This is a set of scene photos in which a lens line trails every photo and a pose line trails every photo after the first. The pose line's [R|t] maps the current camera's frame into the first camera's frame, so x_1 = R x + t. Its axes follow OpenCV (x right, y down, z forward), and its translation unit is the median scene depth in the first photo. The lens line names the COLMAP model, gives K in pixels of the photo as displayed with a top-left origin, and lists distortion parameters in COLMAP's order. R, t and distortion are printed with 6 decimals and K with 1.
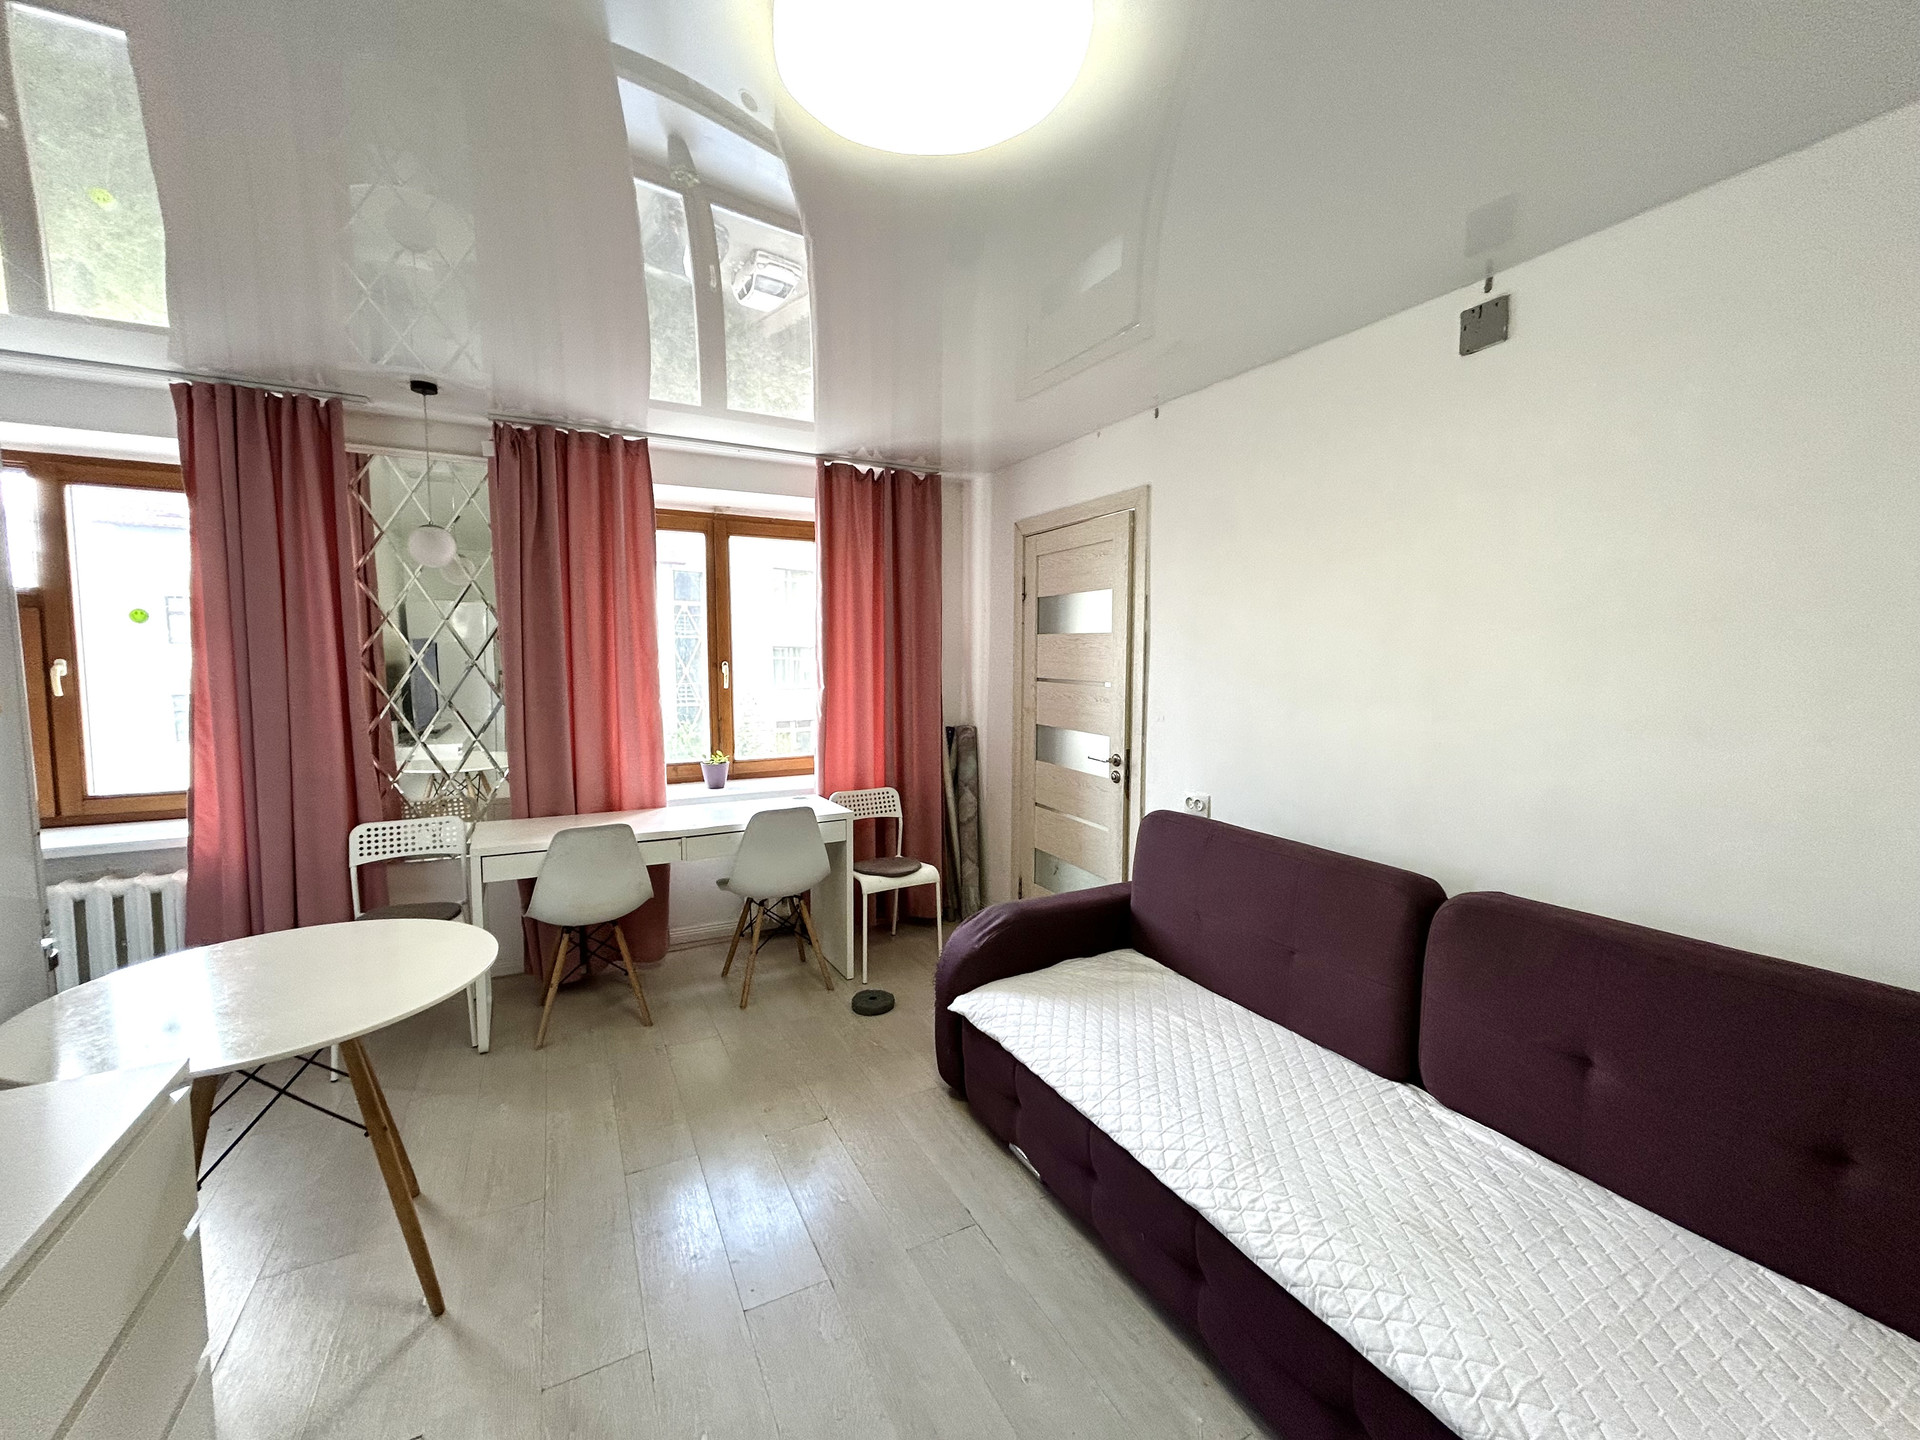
lens RADIAL K [[768.0, 0, 960.0], [0, 768.0, 720.0], [0, 0, 1]] dist [-0.002584, 0.000785]
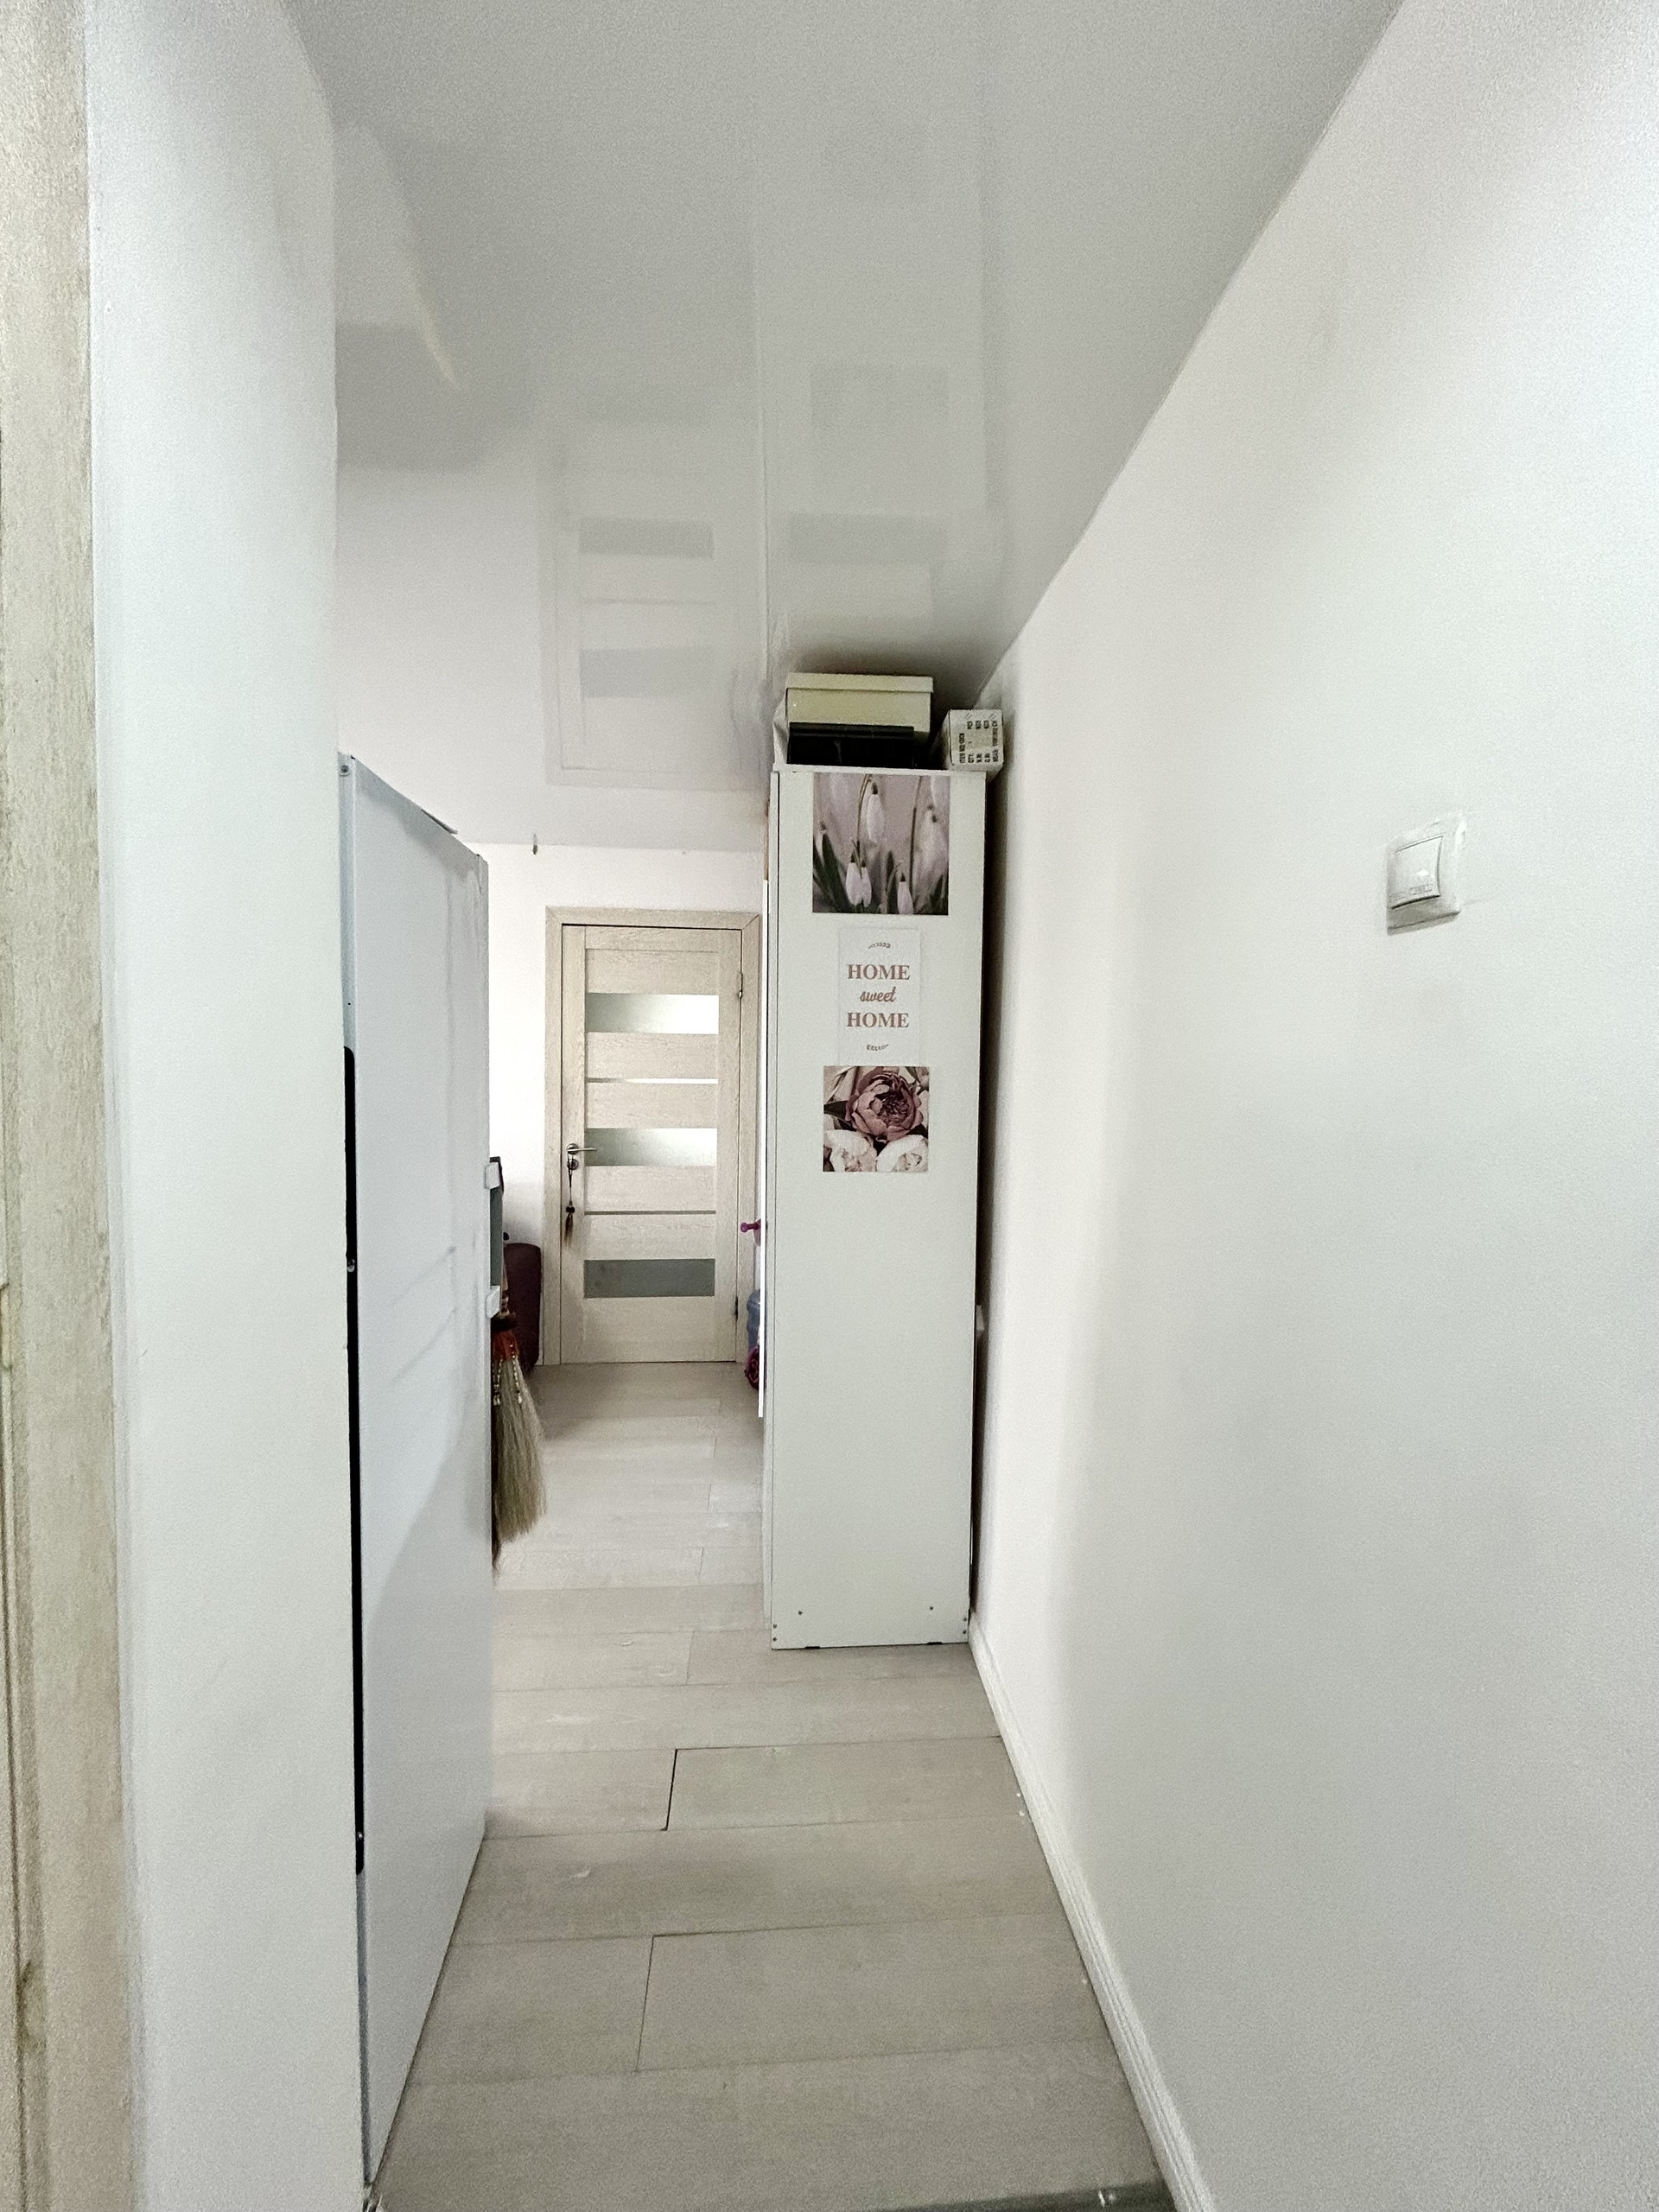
lens RADIAL K [[884.8, 0, 829.5], [0, 884.8, 1106.0], [0, 0, 1]] dist [-0.002584, 0.000785]
pose [[0.401023, -0.039154, 0.915231, -0.792186], [0.060335, 0.998046, 0.016260, -0.018868], [-0.914079, 0.048700, 0.402602, 0.291093]]
